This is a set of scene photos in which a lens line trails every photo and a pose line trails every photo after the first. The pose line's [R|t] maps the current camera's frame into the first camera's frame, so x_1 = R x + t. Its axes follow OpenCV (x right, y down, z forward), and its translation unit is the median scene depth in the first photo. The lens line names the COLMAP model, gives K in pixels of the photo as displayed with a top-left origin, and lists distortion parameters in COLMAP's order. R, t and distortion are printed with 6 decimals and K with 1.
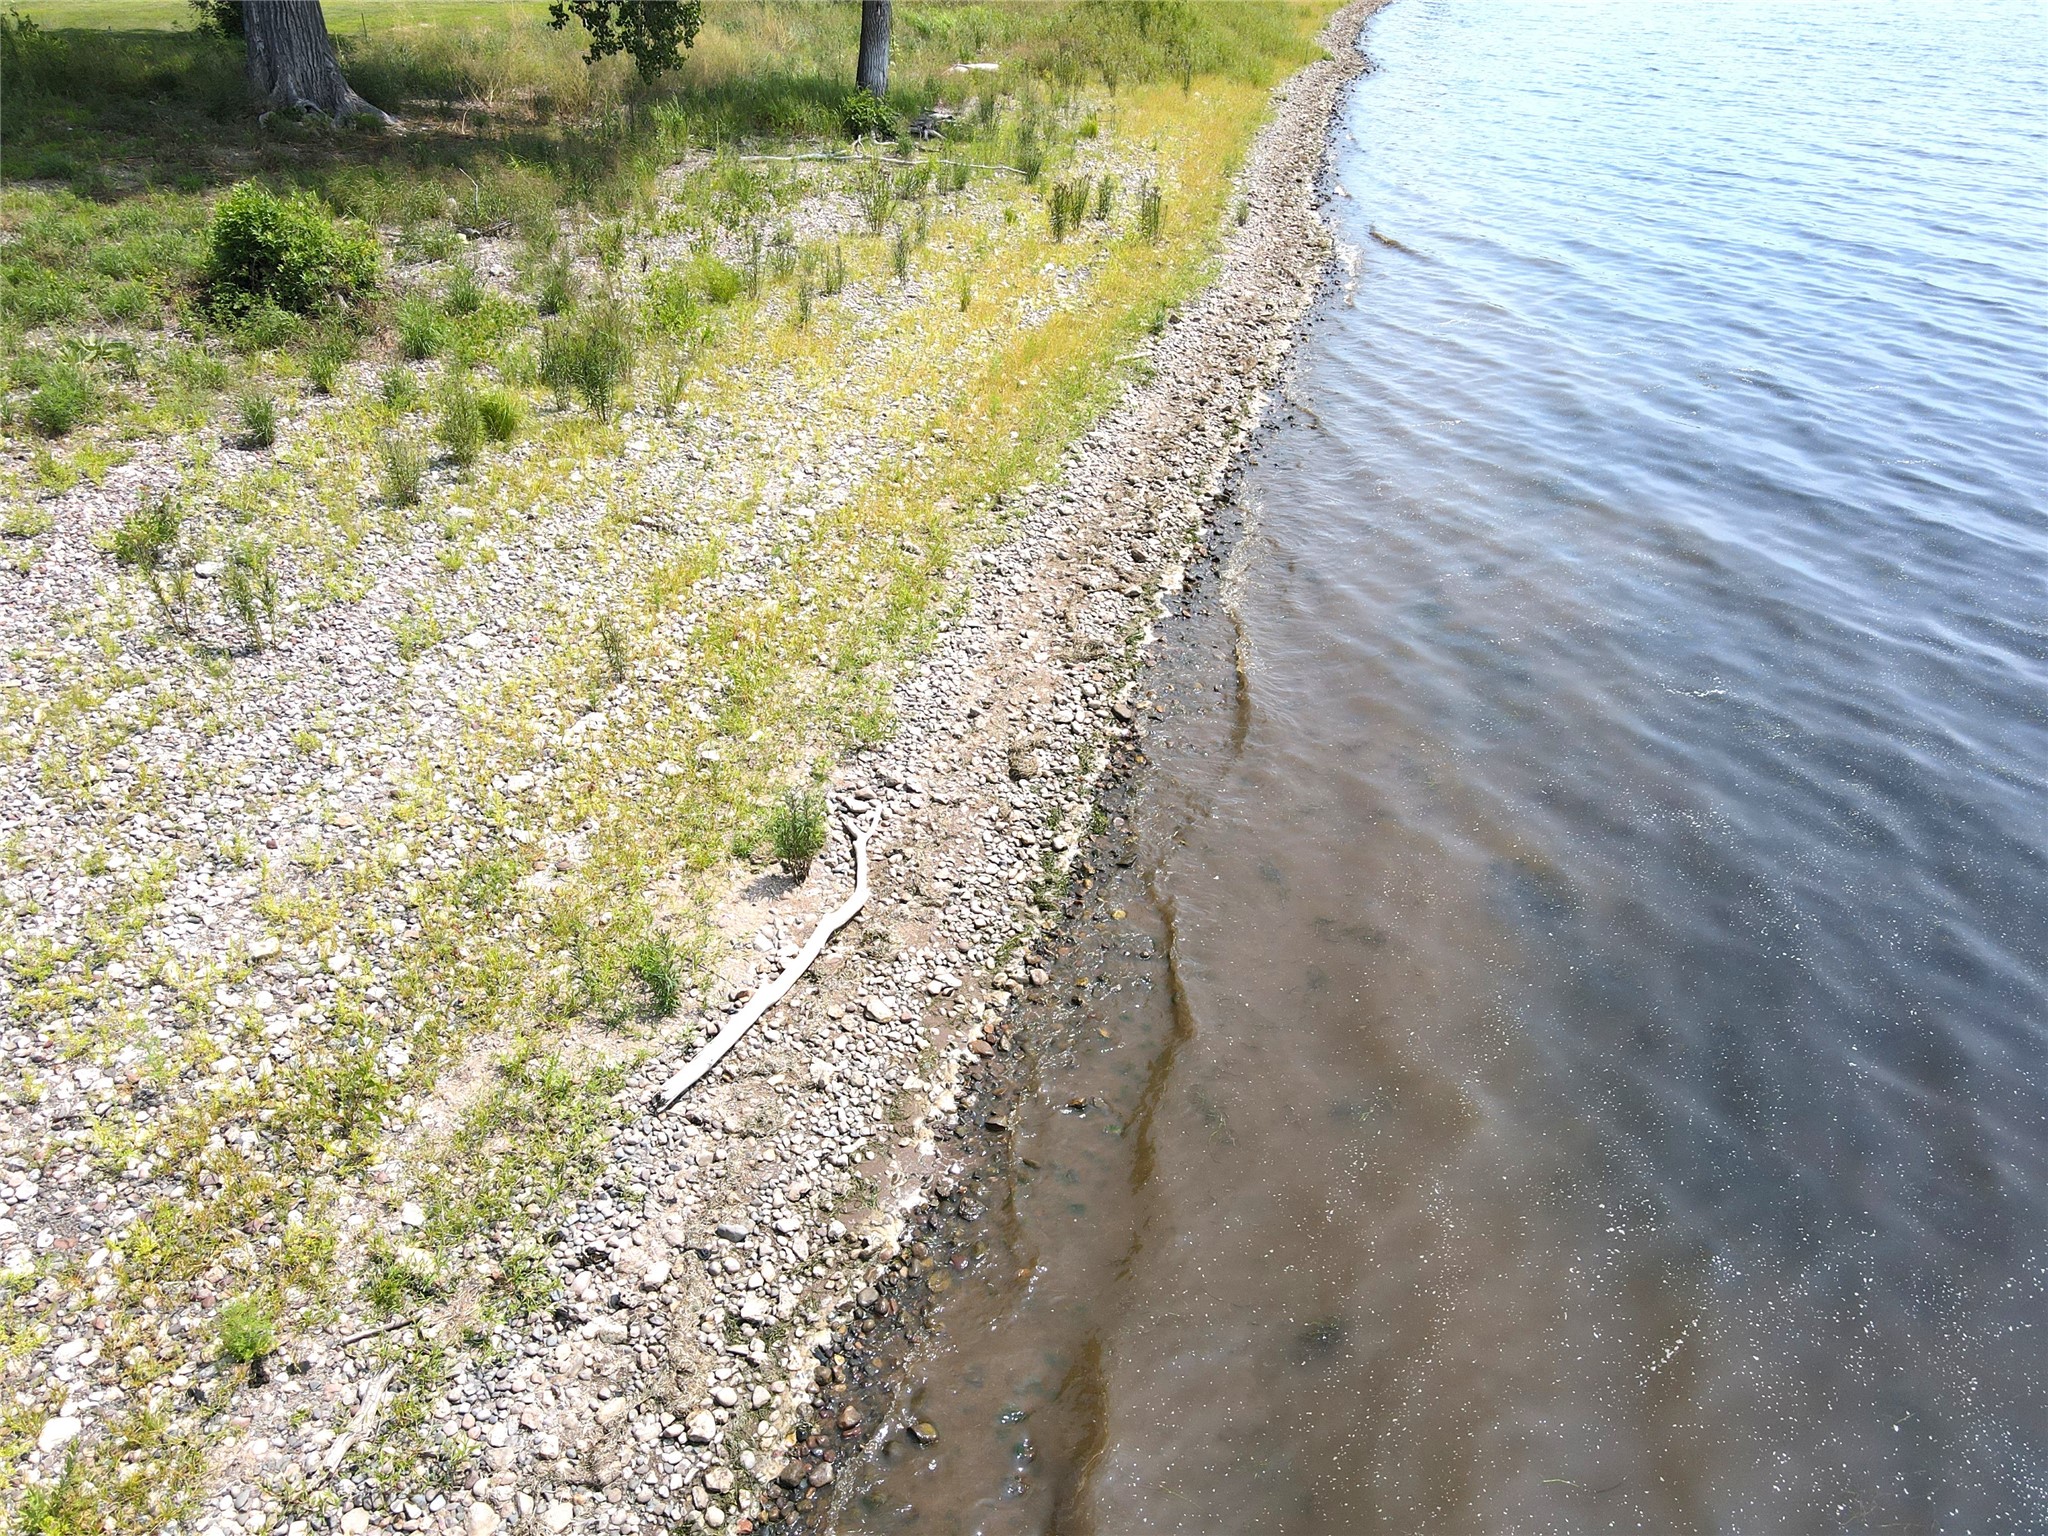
lens RADIAL K [[1511.3, 0, 1024.1], [0, 1511.3, 754.7], [0, 0, 1]] dist [-0.013044, 0.045274]
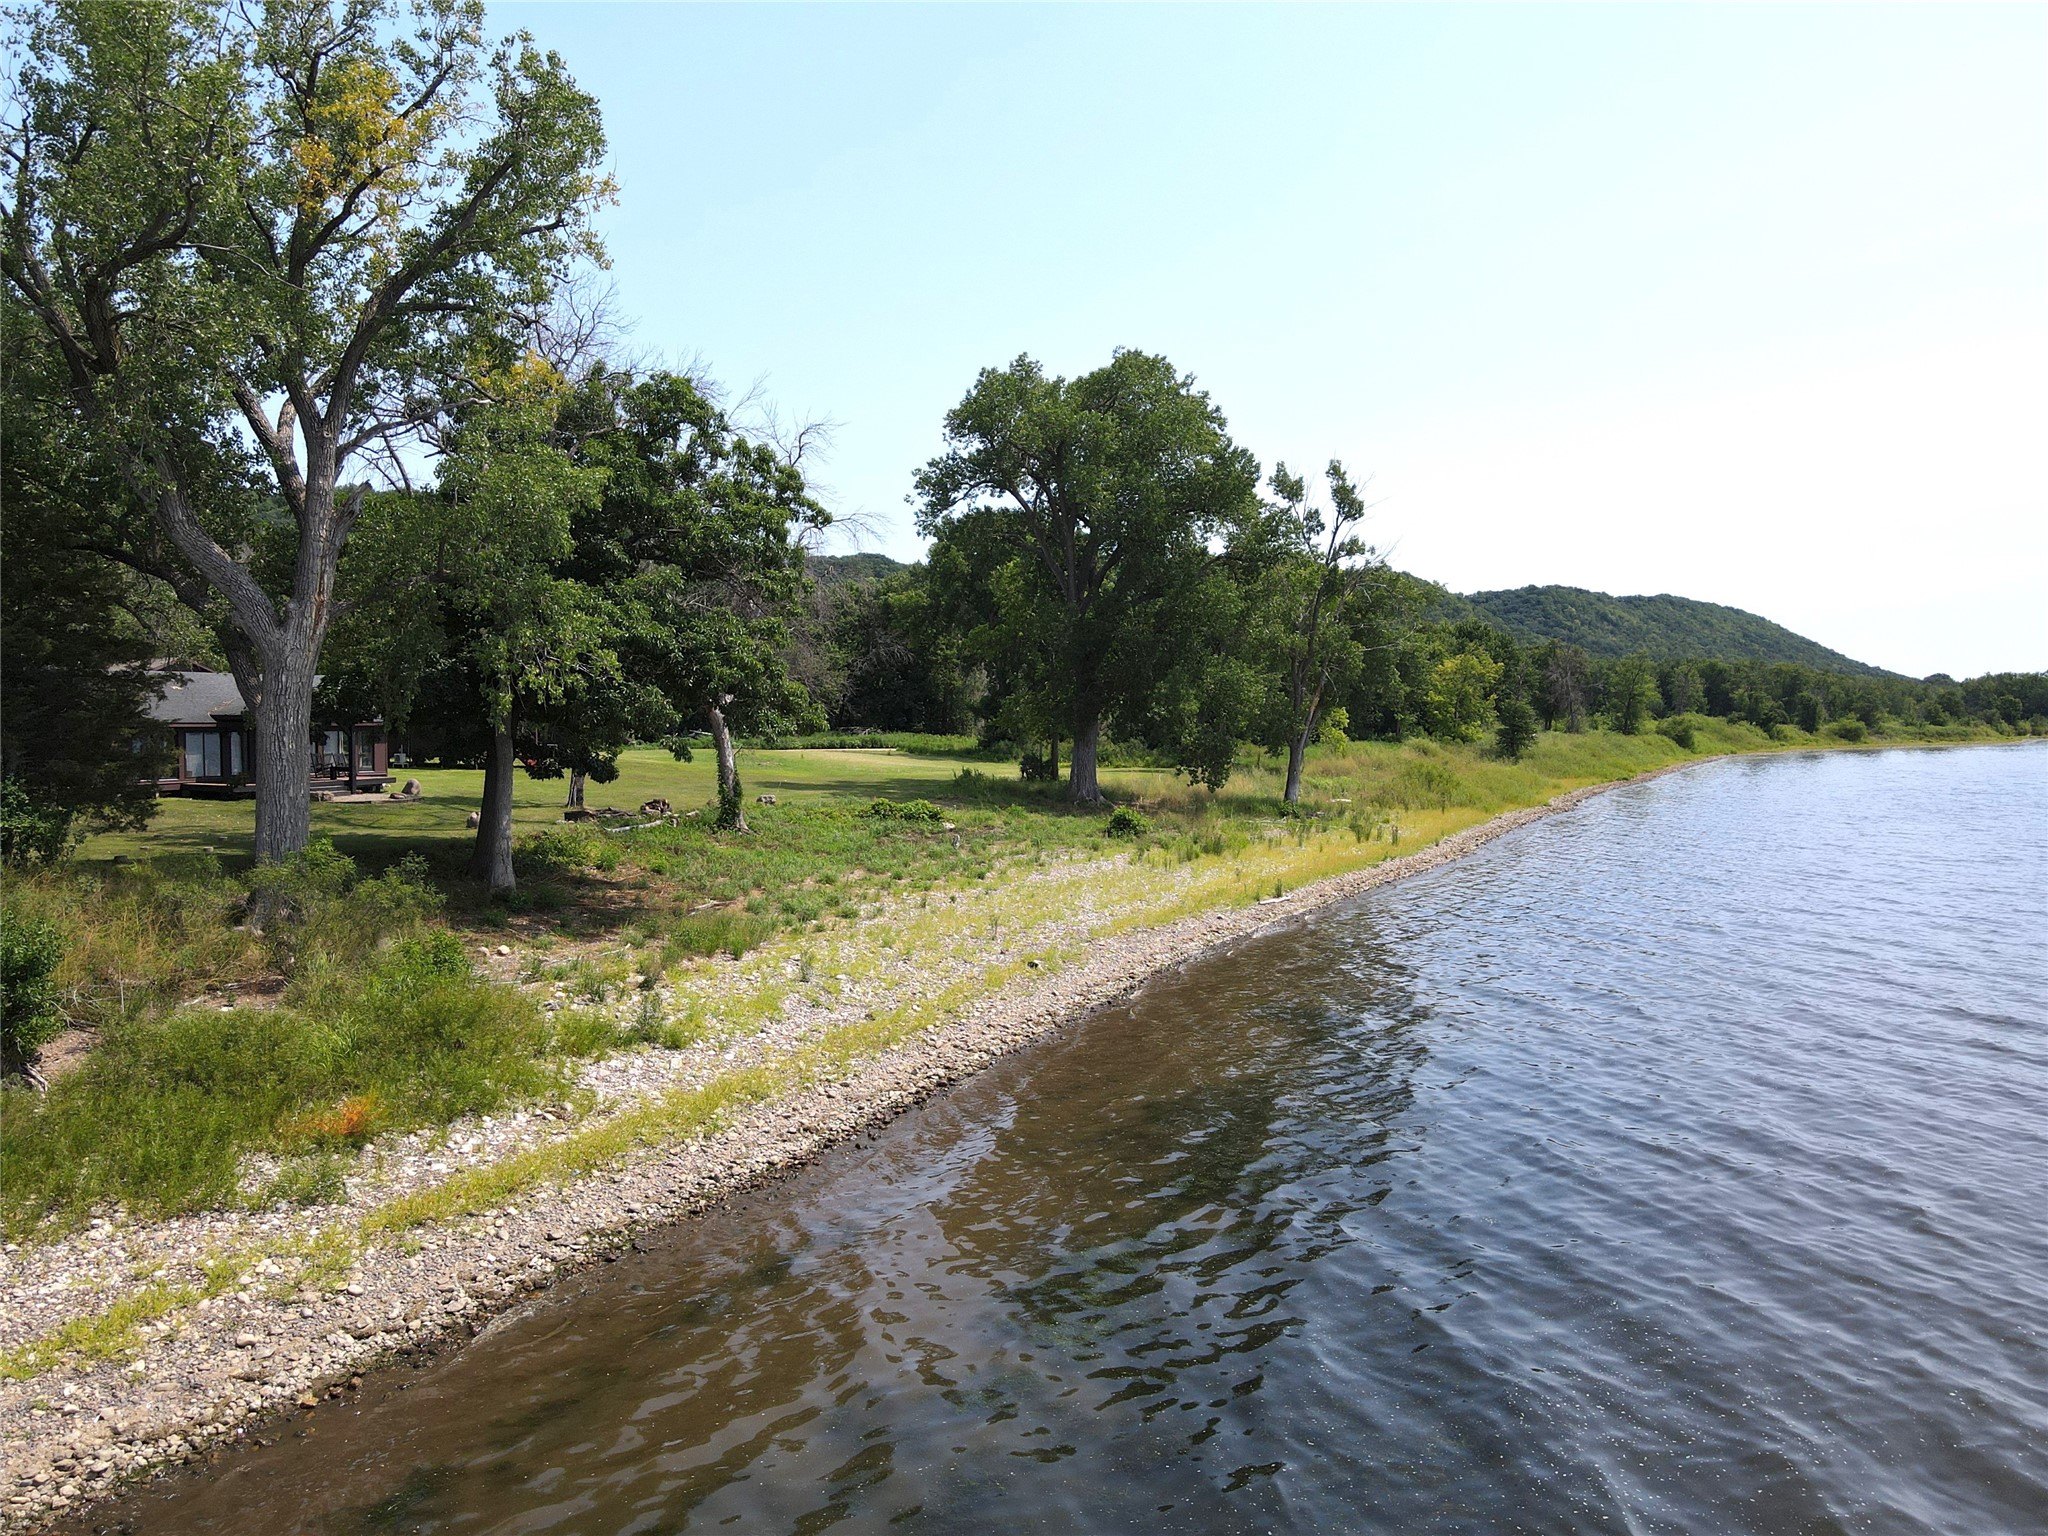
lens RADIAL K [[1511.3, 0, 1024.1], [0, 1511.3, 754.7], [0, 0, 1]] dist [-0.013044, 0.045274]
pose [[0.966896, 0.002172, -0.255161, 0.102237], [-0.121800, 0.882621, -0.454032, 0.639433], [0.224224, 0.470080, 0.853667, -1.187676]]
